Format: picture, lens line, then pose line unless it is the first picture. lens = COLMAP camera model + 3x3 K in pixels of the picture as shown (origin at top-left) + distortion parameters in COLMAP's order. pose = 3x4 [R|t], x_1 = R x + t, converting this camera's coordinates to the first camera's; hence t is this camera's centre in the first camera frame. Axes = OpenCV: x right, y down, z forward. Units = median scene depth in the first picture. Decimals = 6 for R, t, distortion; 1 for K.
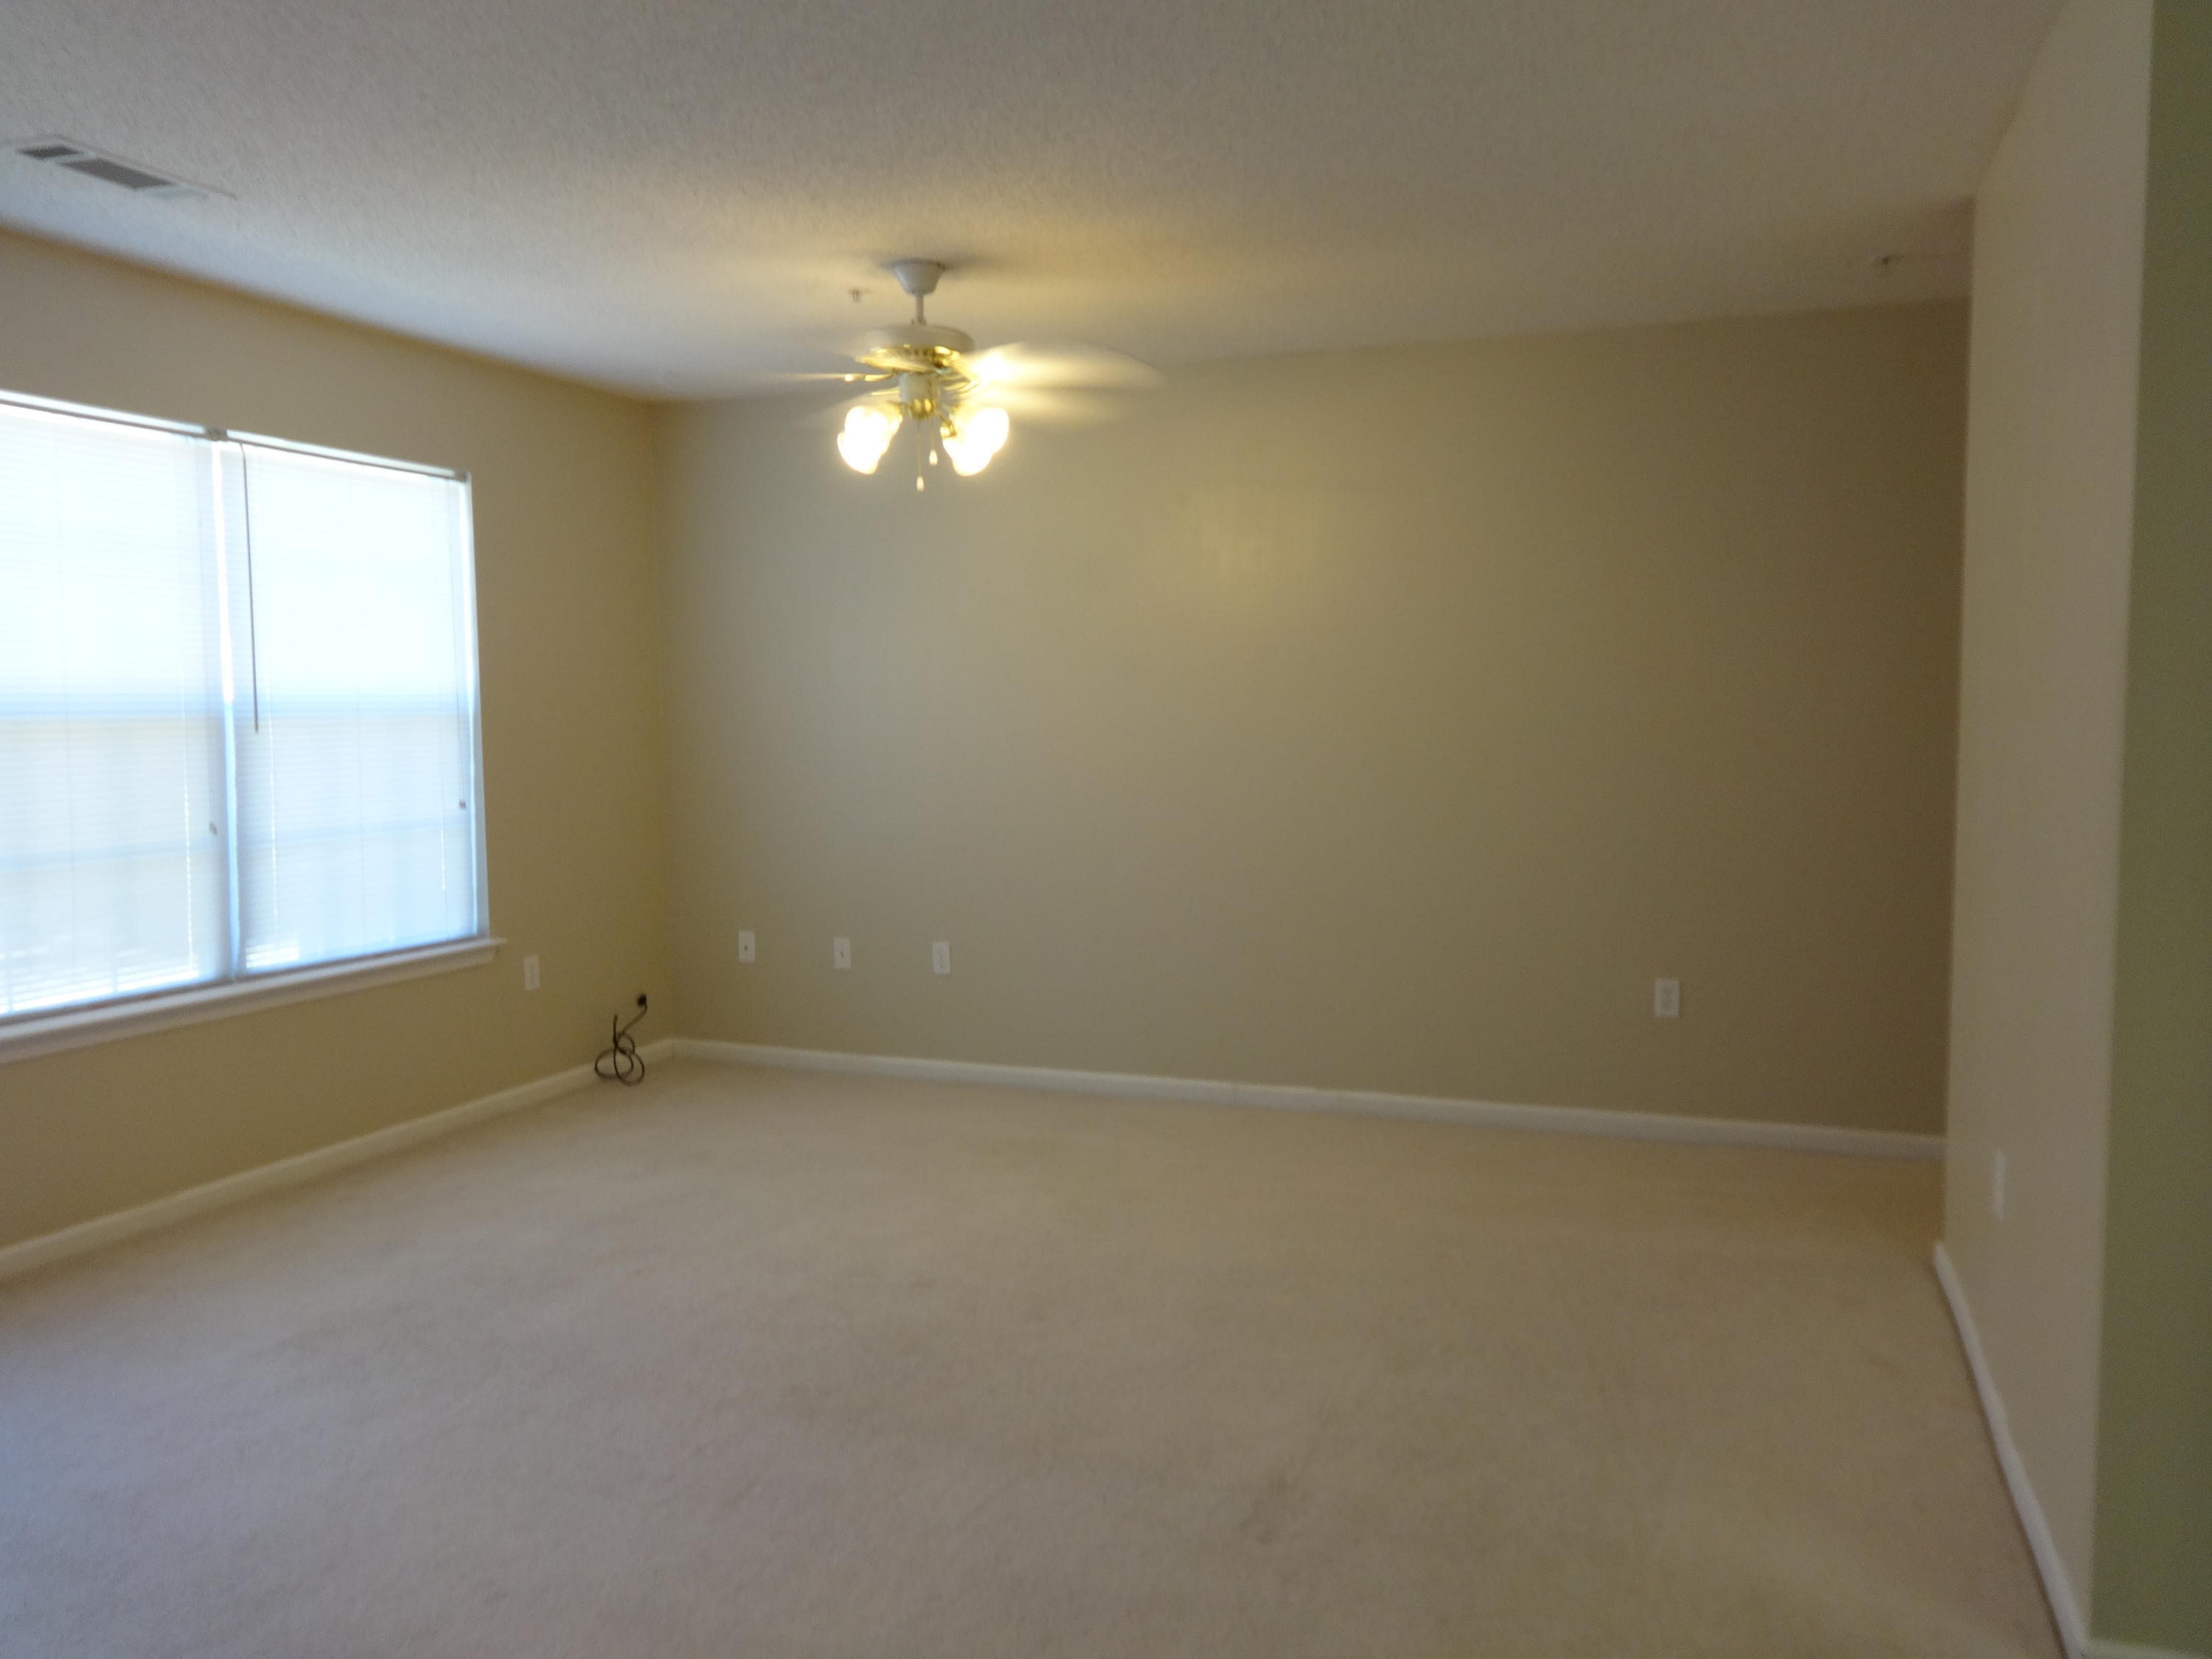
lens RADIAL K [[1674.2, 0, 1121.9], [0, 1674.2, 821.2], [0, 0, 1]] dist [0.004216, 0.004375]
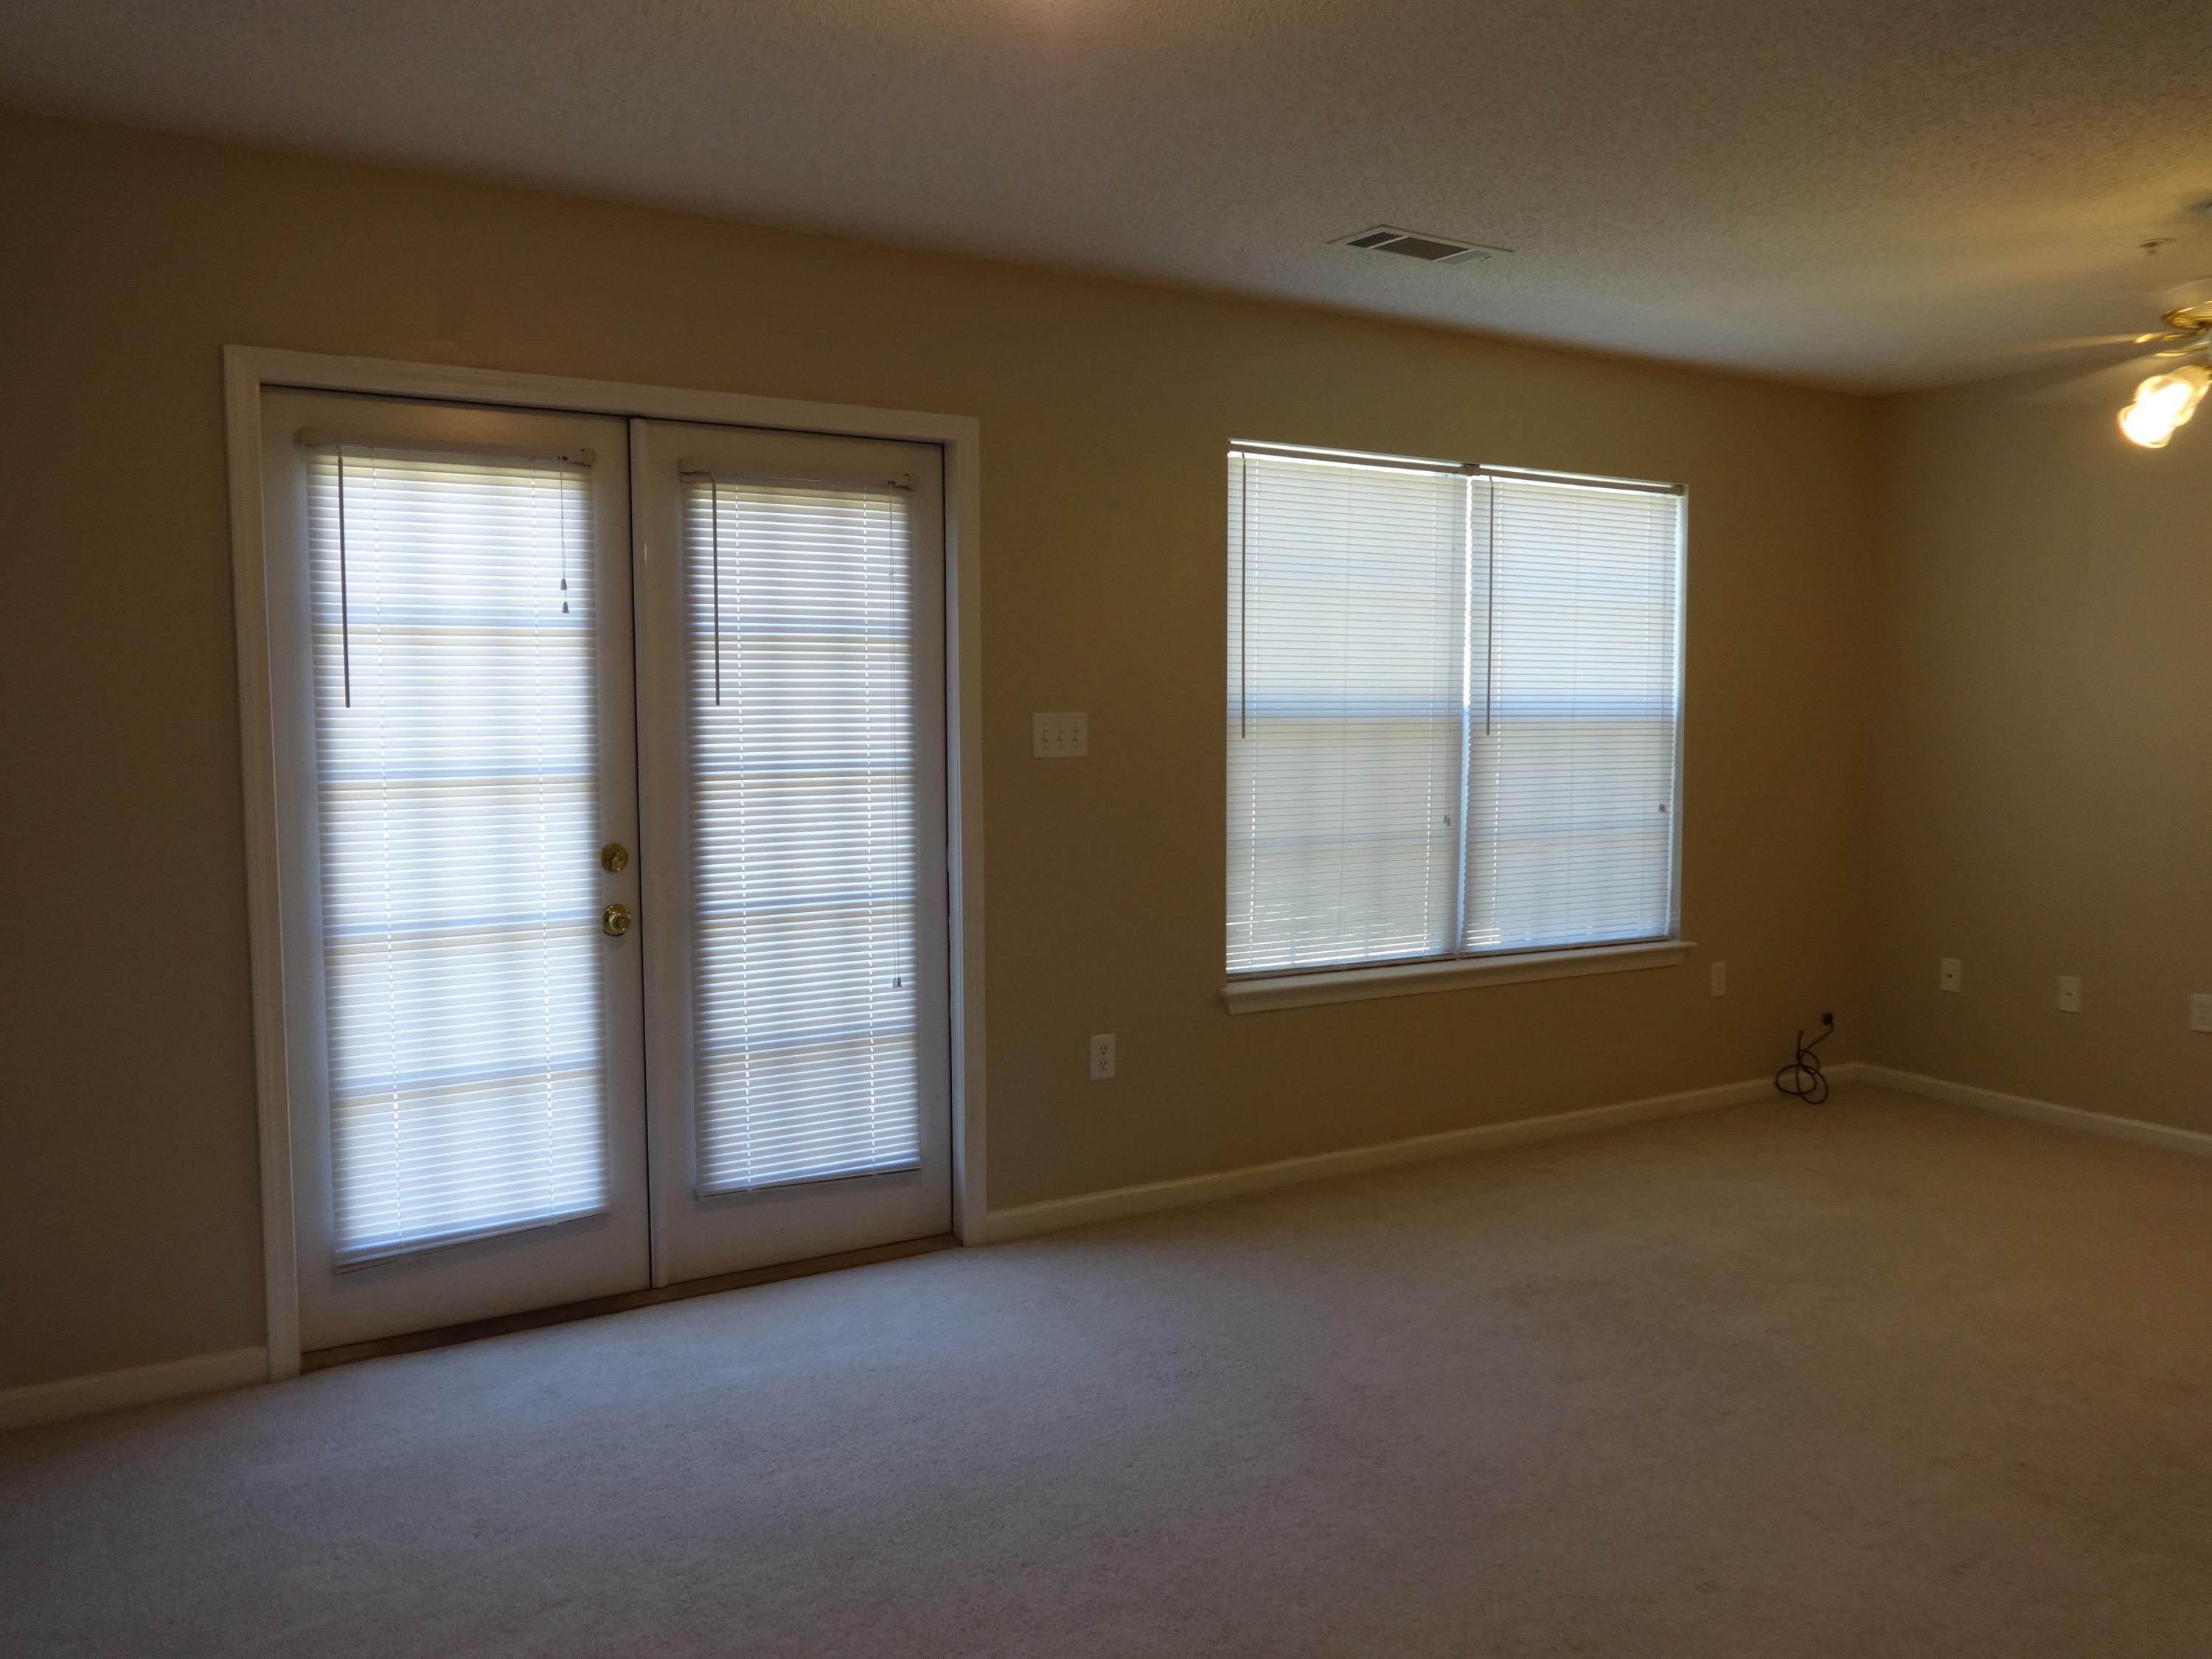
lens RADIAL K [[1674.2, 0, 1118.0], [0, 1674.2, 827.6], [0, 0, 1]] dist [0.004216, 0.004375]
pose [[0.786598, 0.049011, -0.615517, -0.026342], [-0.048814, 0.998661, 0.017138, 0.000487], [0.615532, 0.016565, 0.787937, -0.017929]]
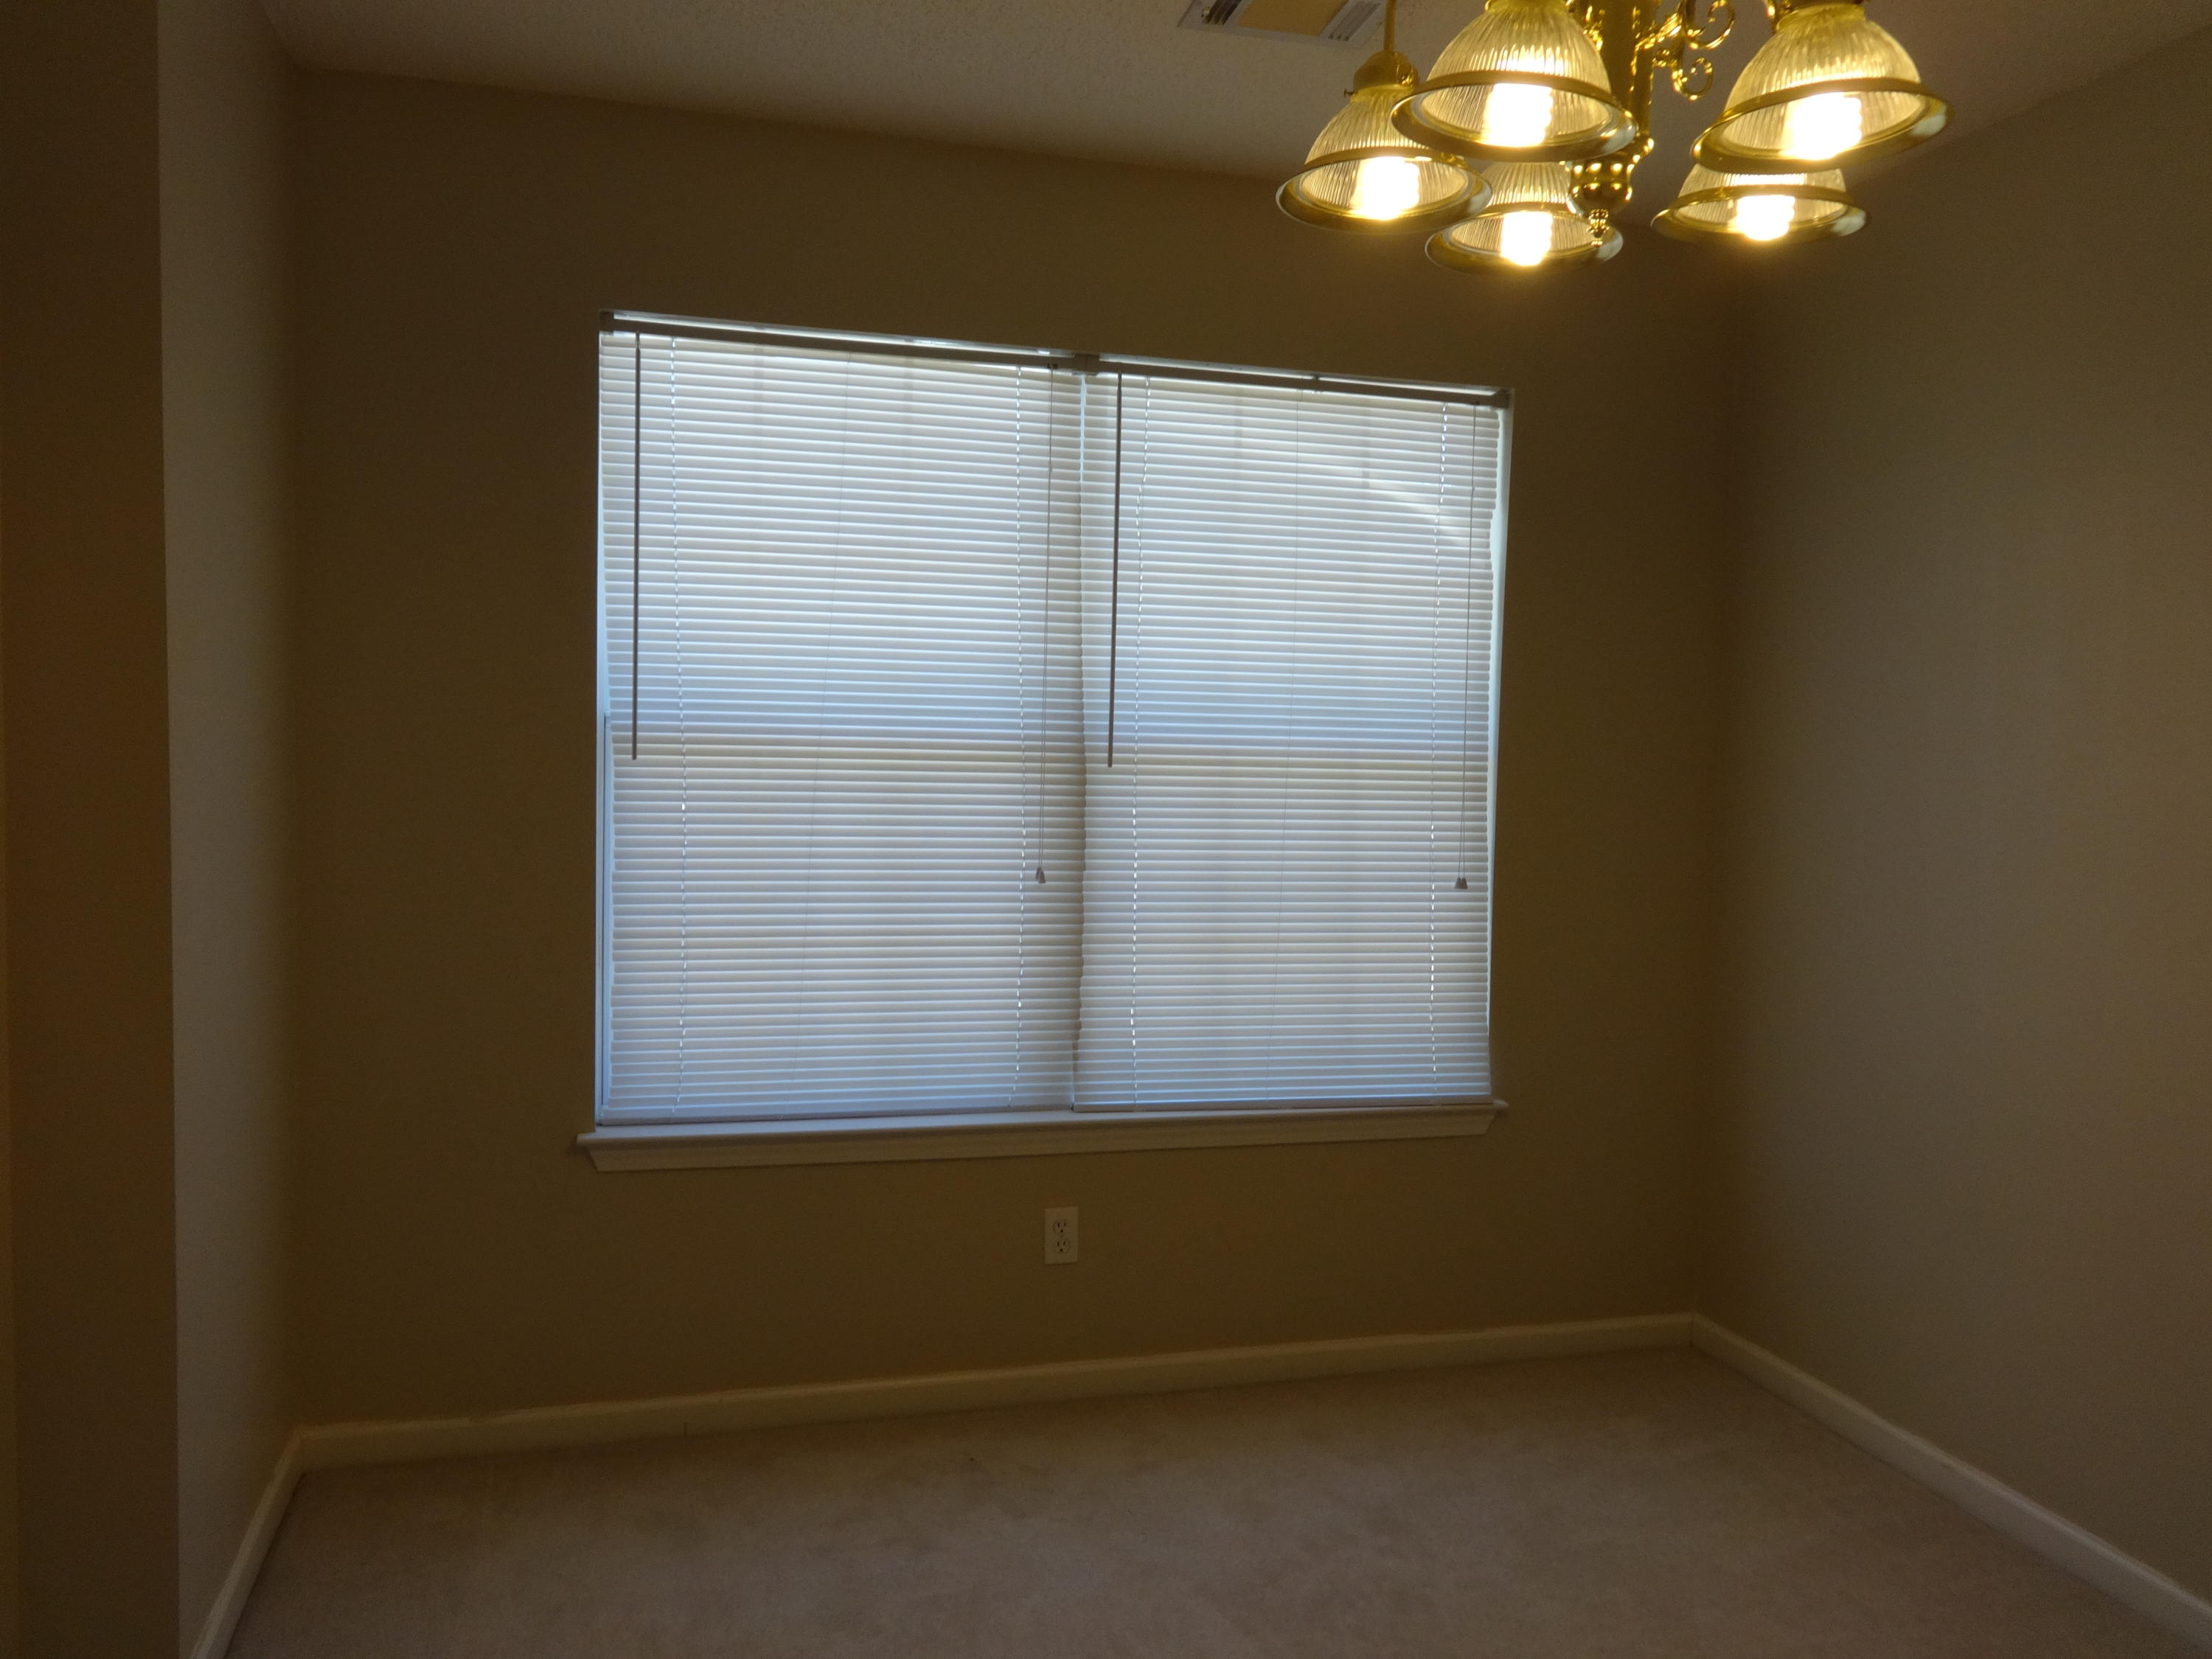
lens RADIAL K [[1988.9, 0, 1107.0], [0, 1988.9, 851.2], [0, 0, 1]] dist [-0.012921, -0.001713]
pose [[0.629149, 0.071067, -0.774029, 0.150518], [-0.085975, 0.996064, 0.021570, -0.035934], [0.772515, 0.052976, 0.632783, 0.458564]]
